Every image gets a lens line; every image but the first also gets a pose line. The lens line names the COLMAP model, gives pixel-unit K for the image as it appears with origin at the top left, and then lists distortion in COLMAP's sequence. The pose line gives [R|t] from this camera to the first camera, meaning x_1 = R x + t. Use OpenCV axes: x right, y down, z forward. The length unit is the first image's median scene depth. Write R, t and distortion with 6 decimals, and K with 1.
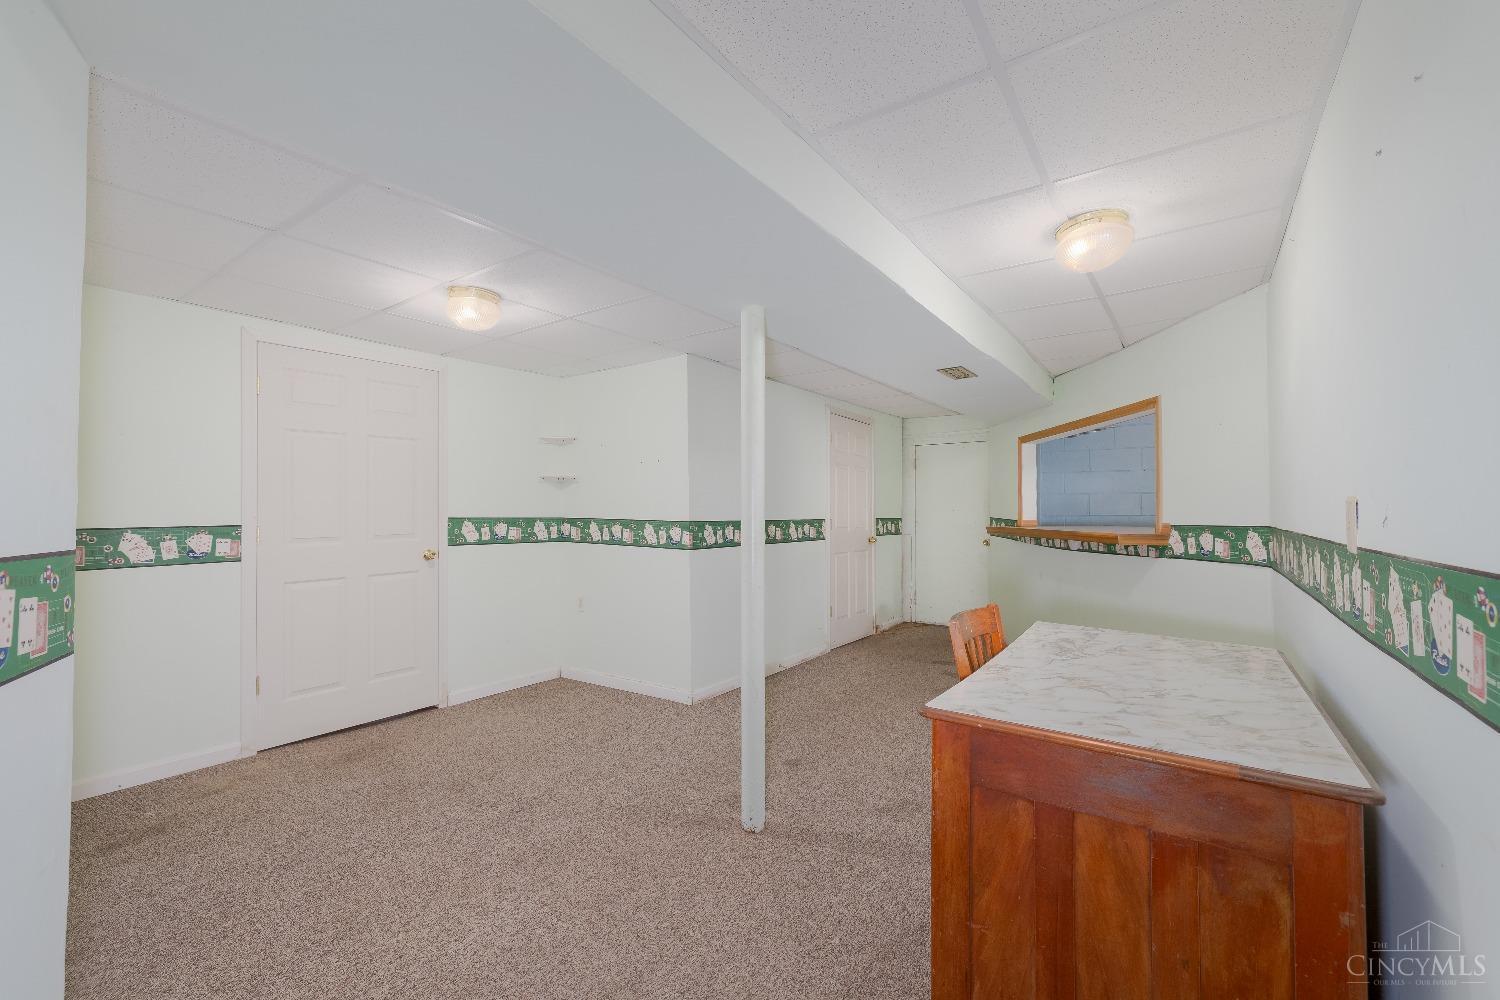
lens RADIAL K [[640.5, 0, 750.0], [0, 640.5, 500.0], [0, 0, 1]] dist [0.001115, 0.000123]
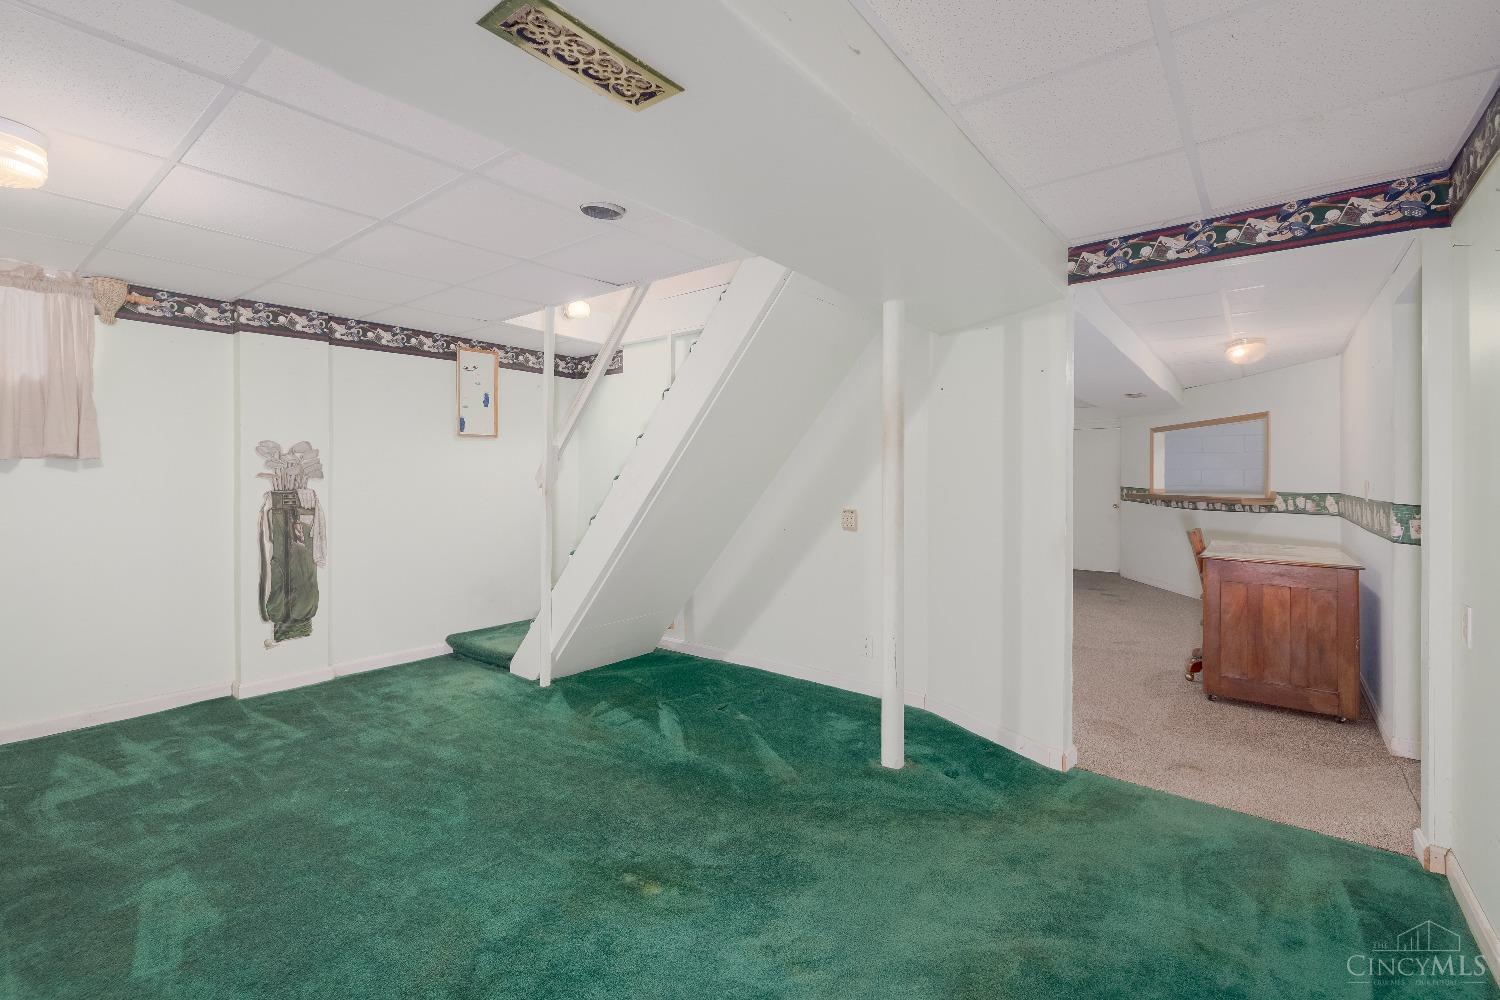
lens RADIAL K [[662.2, 0, 732.3], [0, 662.2, 472.3], [0, 0, 1]] dist [-0.001300, -0.000334]
pose [[0.997143, 0.004536, -0.075405, -0.590698], [-0.003801, 0.999944, 0.009893, -0.022645], [0.075445, -0.009578, 0.997104, -0.772011]]
